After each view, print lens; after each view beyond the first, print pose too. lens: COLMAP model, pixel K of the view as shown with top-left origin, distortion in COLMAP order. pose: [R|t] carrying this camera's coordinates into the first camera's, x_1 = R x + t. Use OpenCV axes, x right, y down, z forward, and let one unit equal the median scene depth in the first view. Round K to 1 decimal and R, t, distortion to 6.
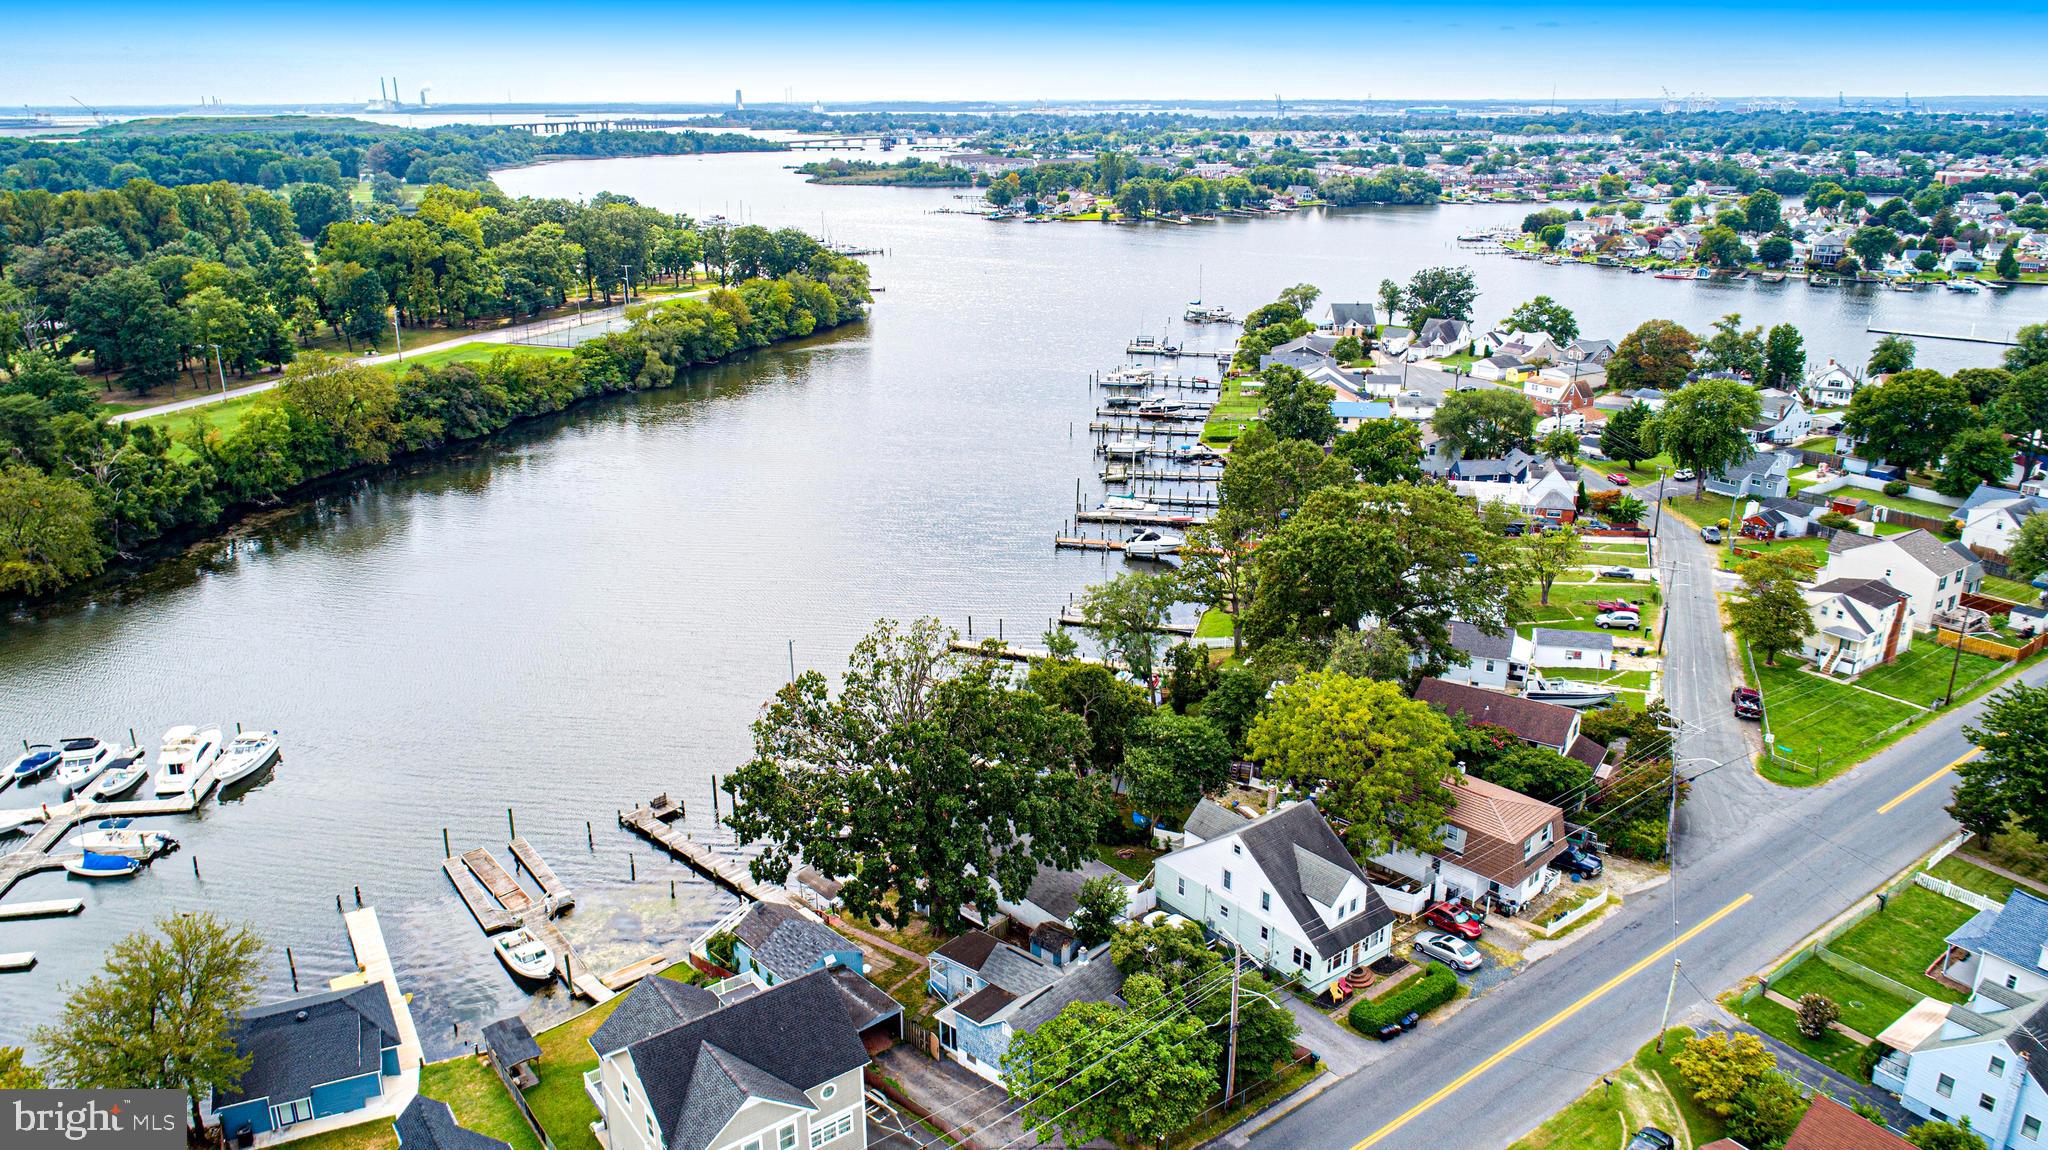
lens RADIAL K [[1391.6, 0, 1033.5], [0, 1391.6, 582.9], [0, 0, 1]] dist [-0.011783, 0.000418]
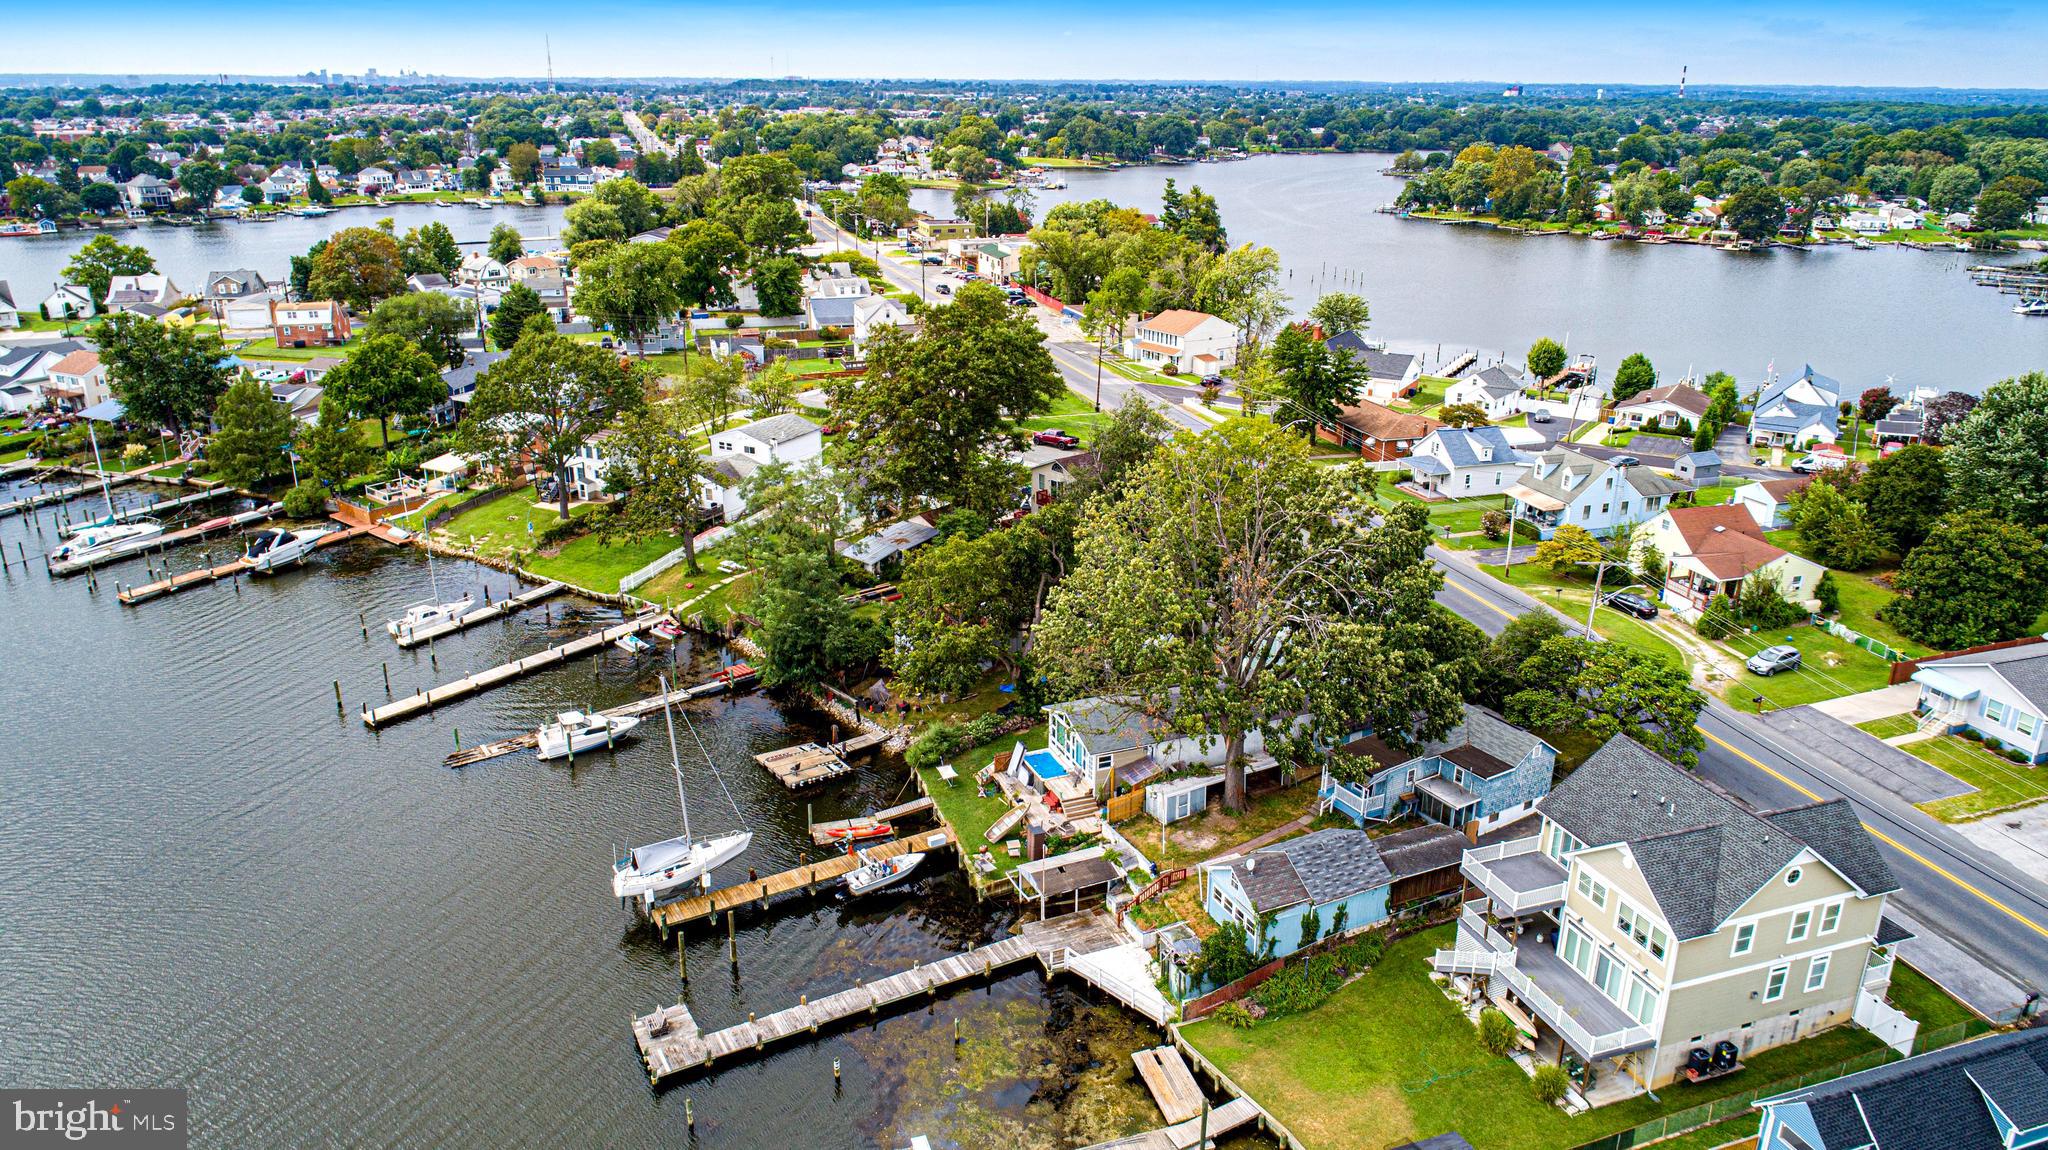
lens RADIAL K [[1372.5, 0, 1028.0], [0, 1372.5, 576.5], [0, 0, 1]] dist [-0.017201, 0.008558]
pose [[0.315259, -0.317887, 0.894181, -0.262375], [0.304288, 0.926341, 0.222038, -0.033703], [-0.898900, 0.202090, 0.388766, 0.246626]]
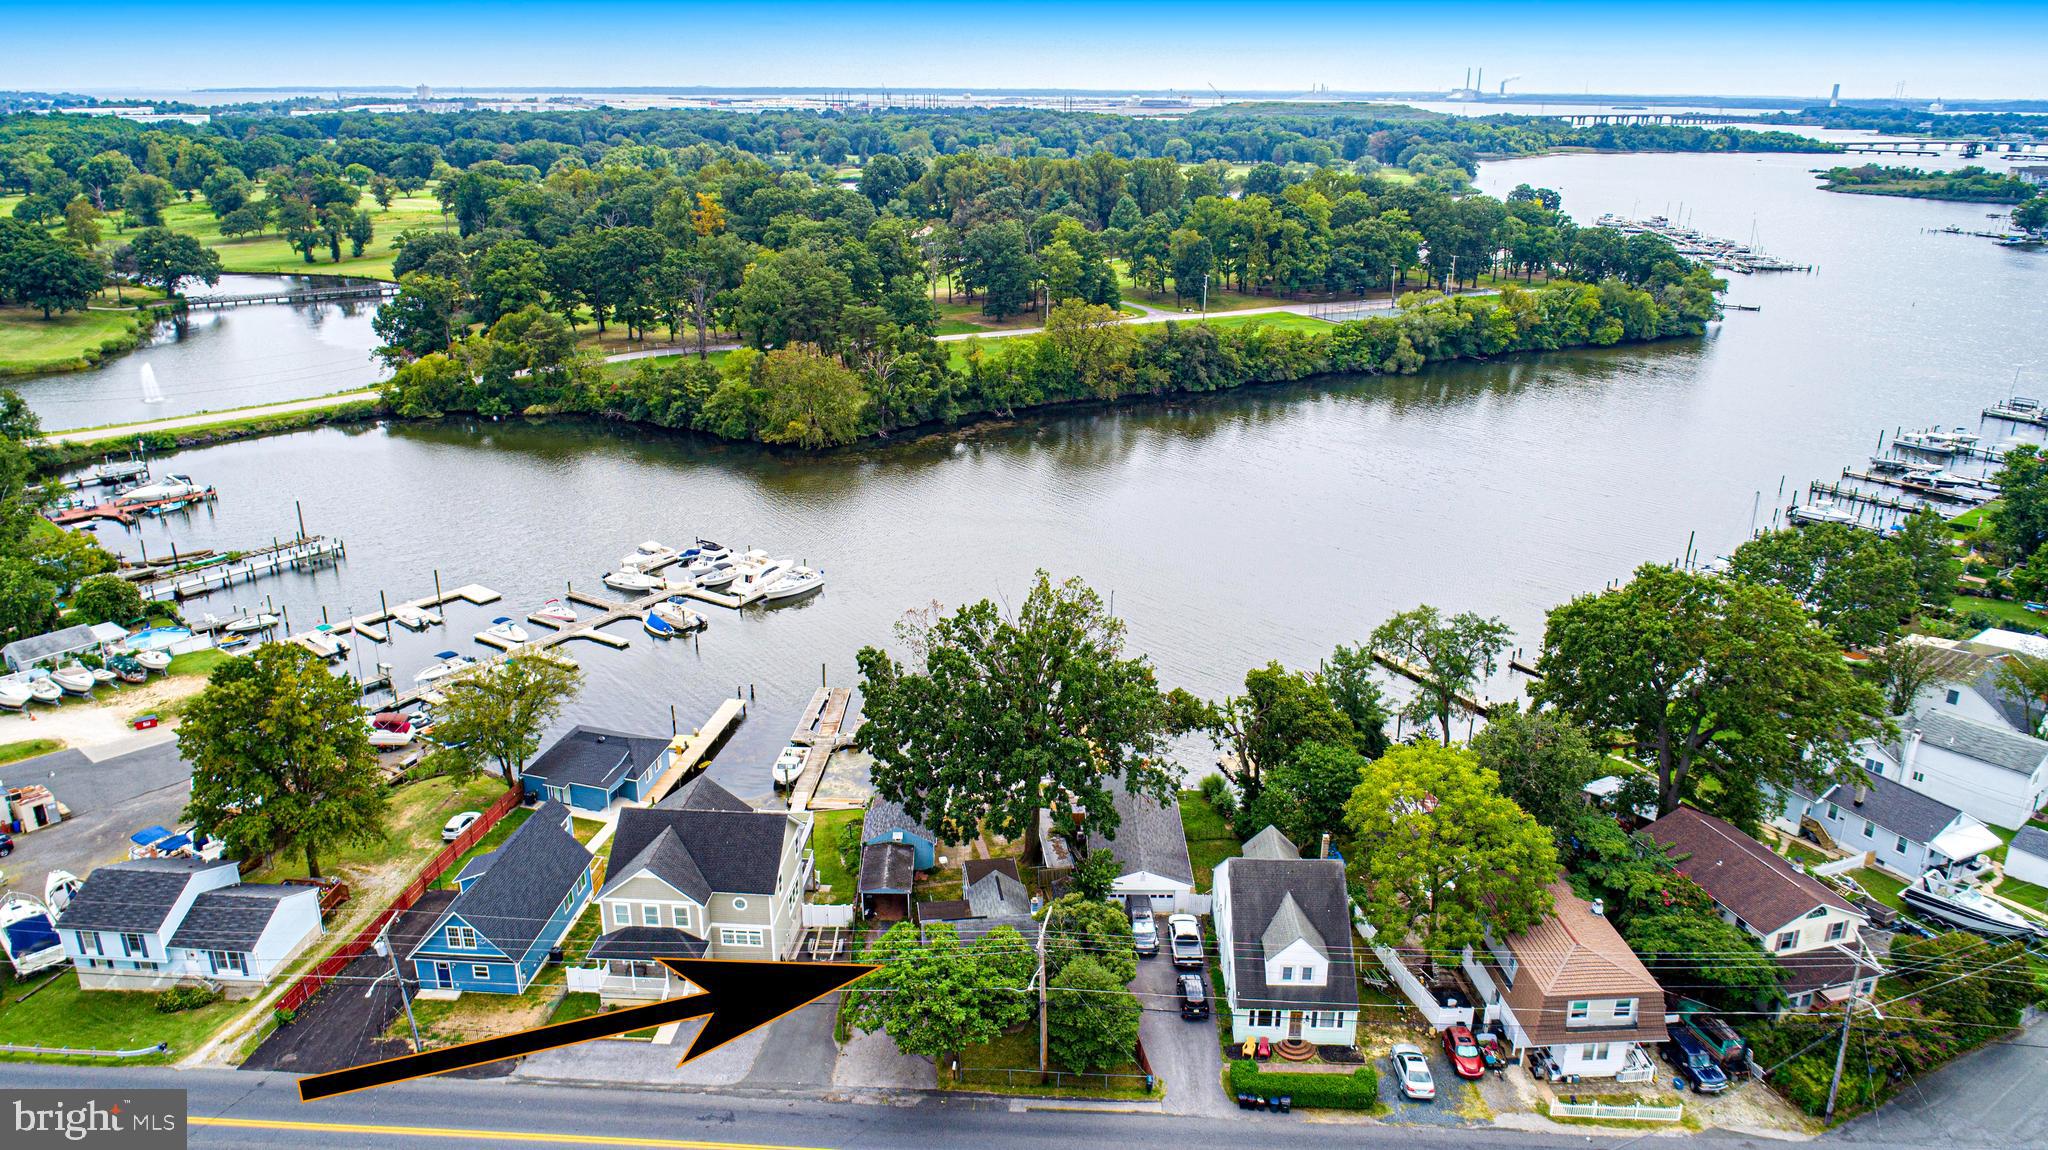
lens RADIAL K [[1372.5, 0, 1028.0], [0, 1372.5, 576.5], [0, 0, 1]] dist [-0.017201, 0.008558]
pose [[0.756579, 0.227267, -0.613138, 0.174080], [-0.223371, 0.971080, 0.084314, -0.018109], [0.614568, 0.073167, 0.785463, 0.042984]]
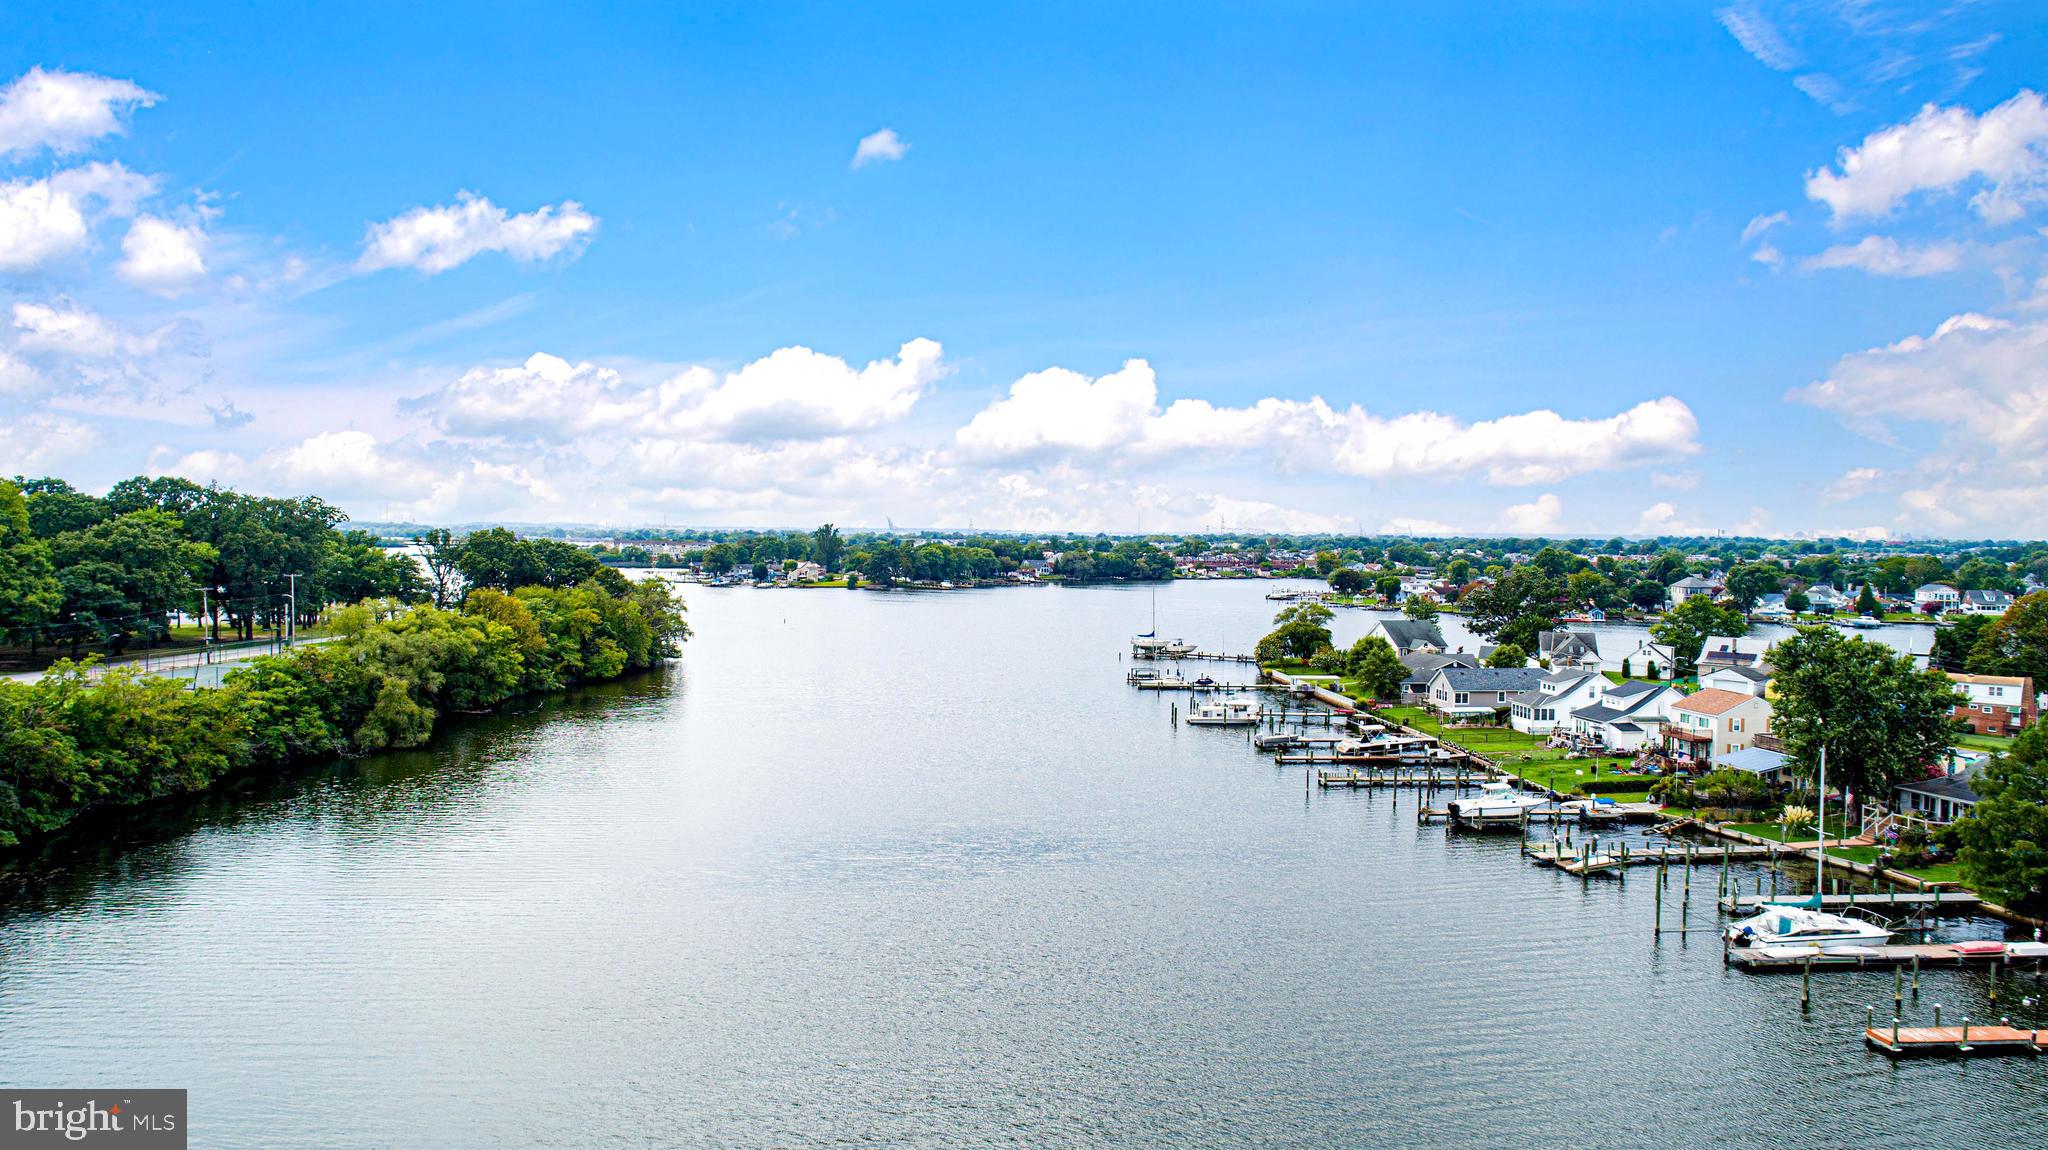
lens RADIAL K [[1372.5, 0, 1028.0], [0, 1372.5, 576.5], [0, 0, 1]] dist [-0.017201, 0.008558]
pose [[0.960797, 0.004904, 0.277208, -0.185920], [0.077363, 0.955388, -0.285041, -0.039324], [-0.266239, 0.295312, 0.917555, 0.452711]]
